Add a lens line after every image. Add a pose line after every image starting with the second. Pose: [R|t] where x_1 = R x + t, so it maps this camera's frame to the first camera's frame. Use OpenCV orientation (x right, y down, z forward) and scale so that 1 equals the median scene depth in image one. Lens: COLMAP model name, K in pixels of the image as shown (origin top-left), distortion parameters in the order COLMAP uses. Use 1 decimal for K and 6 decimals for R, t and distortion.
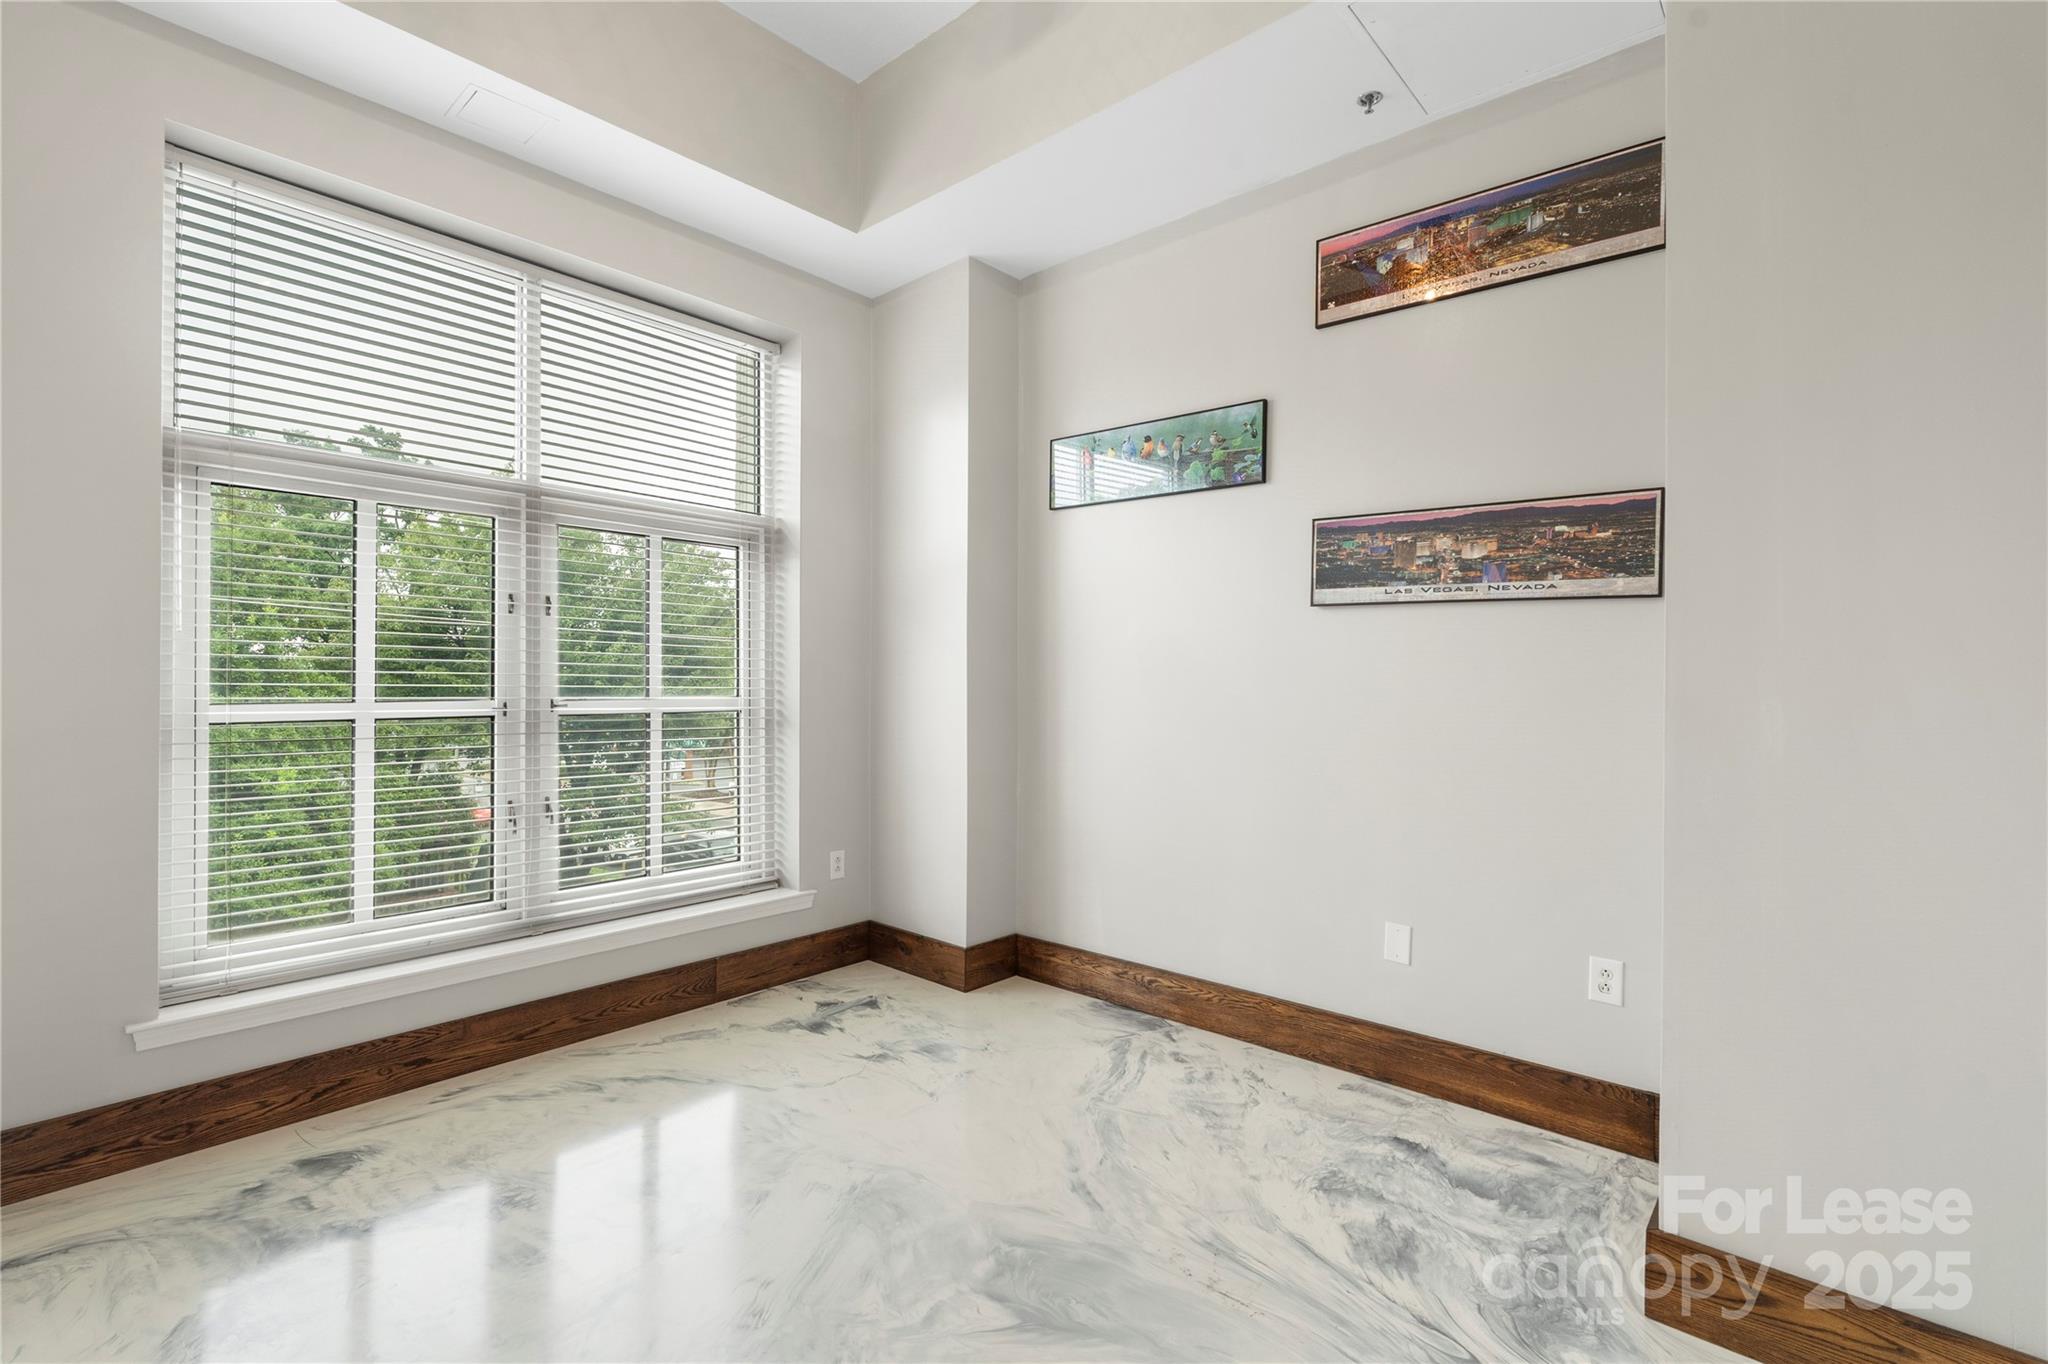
lens RADIAL K [[911.1, 0, 1023.3], [0, 911.1, 683.5], [0, 0, 1]] dist [-0.004155, 0.000456]
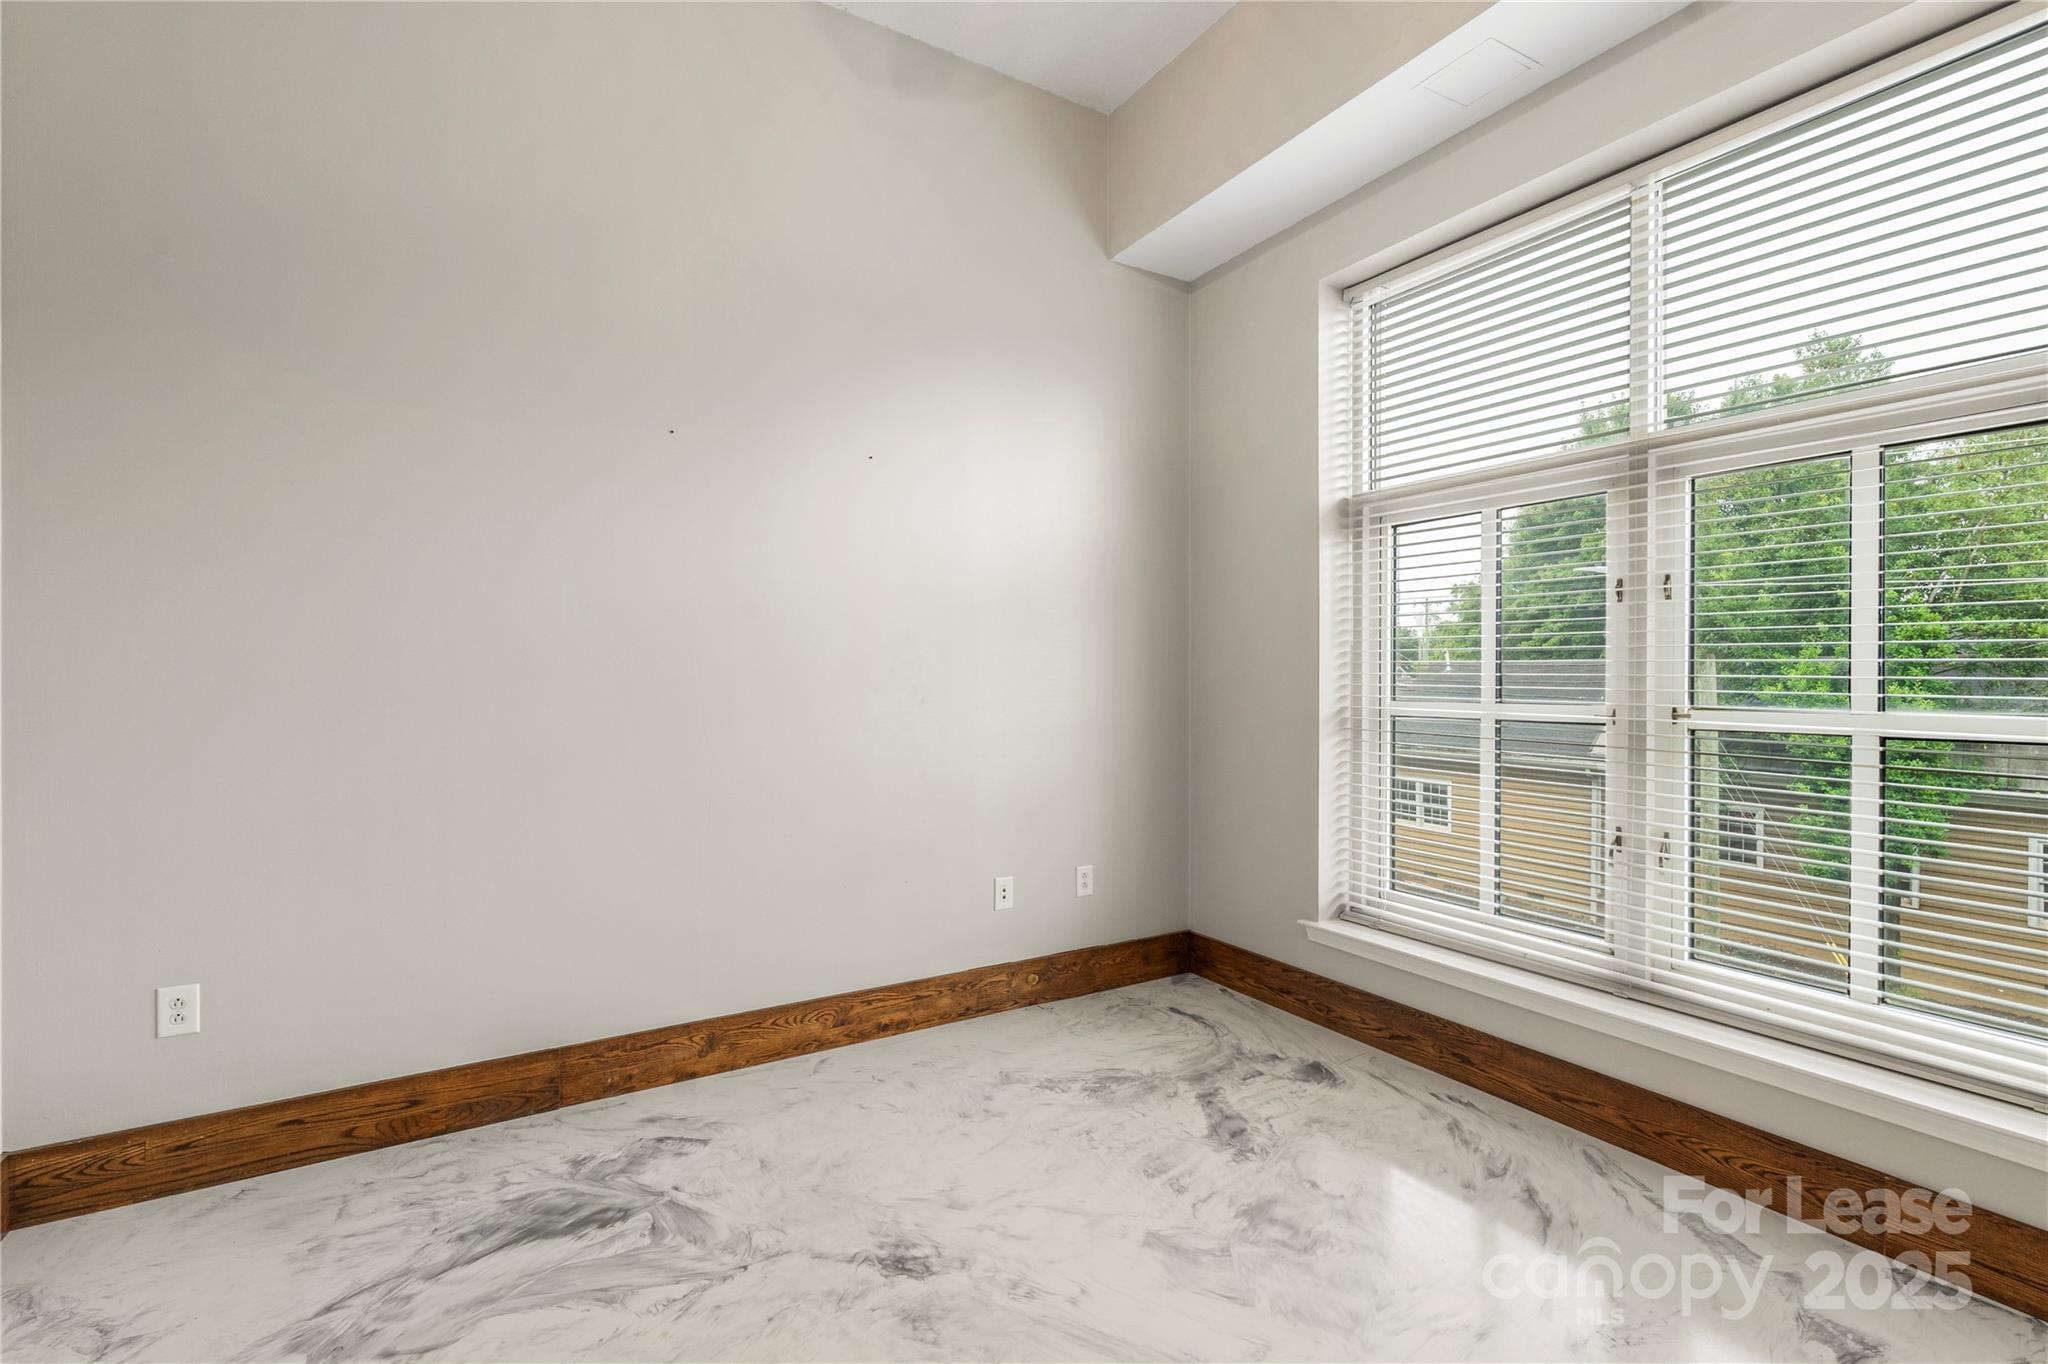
lens RADIAL K [[911.1, 0, 1034.3], [0, 911.1, 688.2], [0, 0, 1]] dist [-0.004155, 0.000456]
pose [[-0.291821, 0.006396, -0.956451, 0.436130], [-0.003988, 0.999961, 0.007904, -0.003142], [0.956465, 0.006120, -0.291784, 0.820545]]
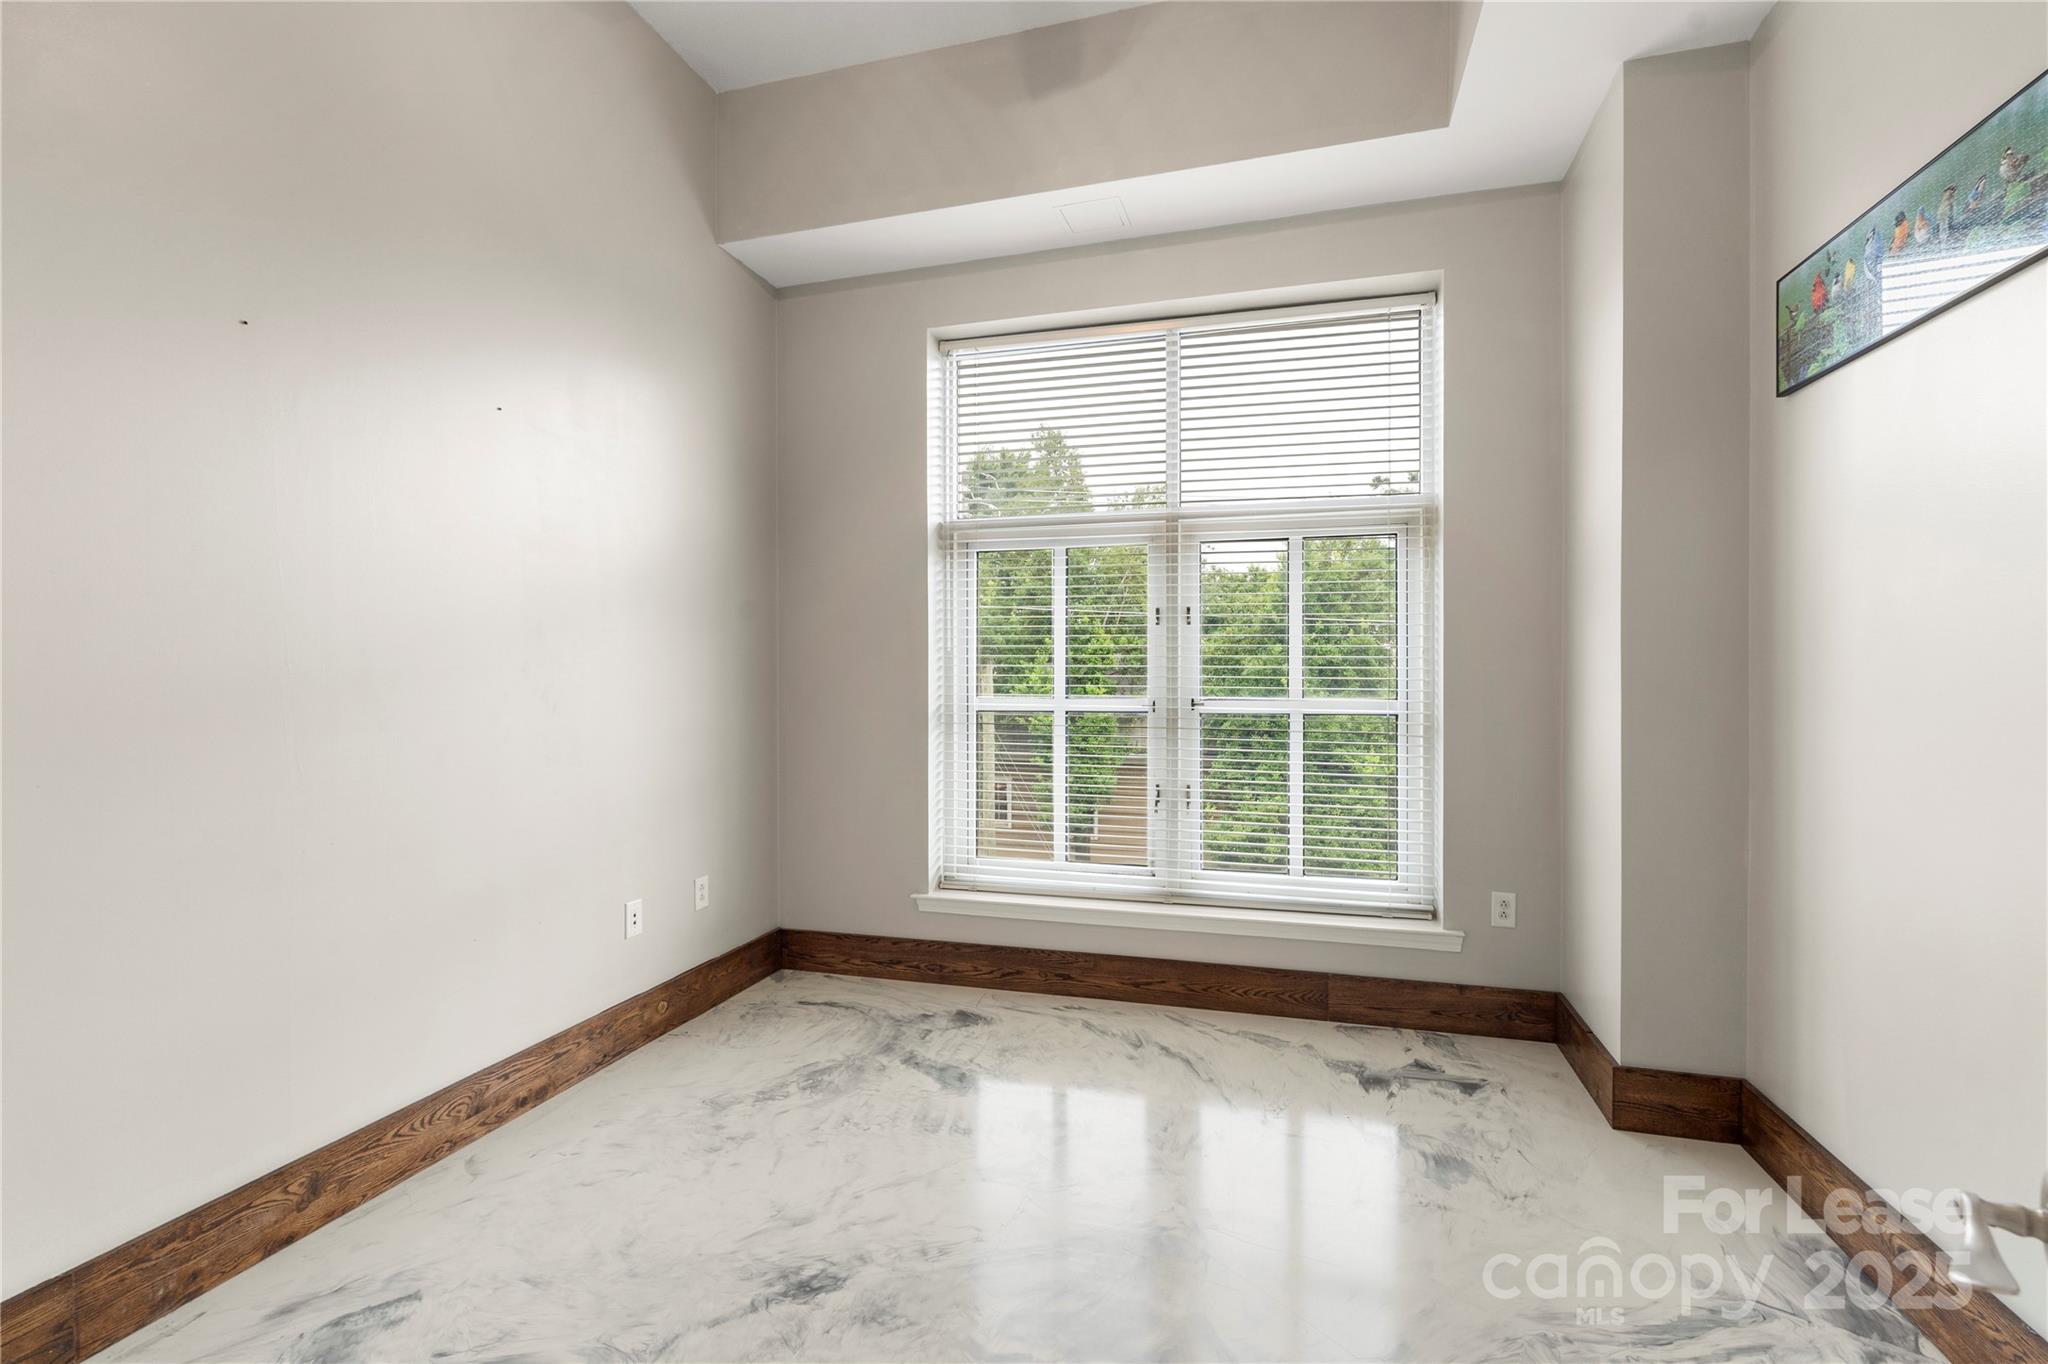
lens RADIAL K [[911.1, 0, 1032.8], [0, 911.1, 688.1], [0, 0, 1]] dist [-0.004155, 0.000456]
pose [[0.434058, 0.003281, -0.900879, 0.475317], [0.000083, 0.999993, 0.003682, 0.000520], [0.900885, -0.001673, 0.434055, 0.388924]]
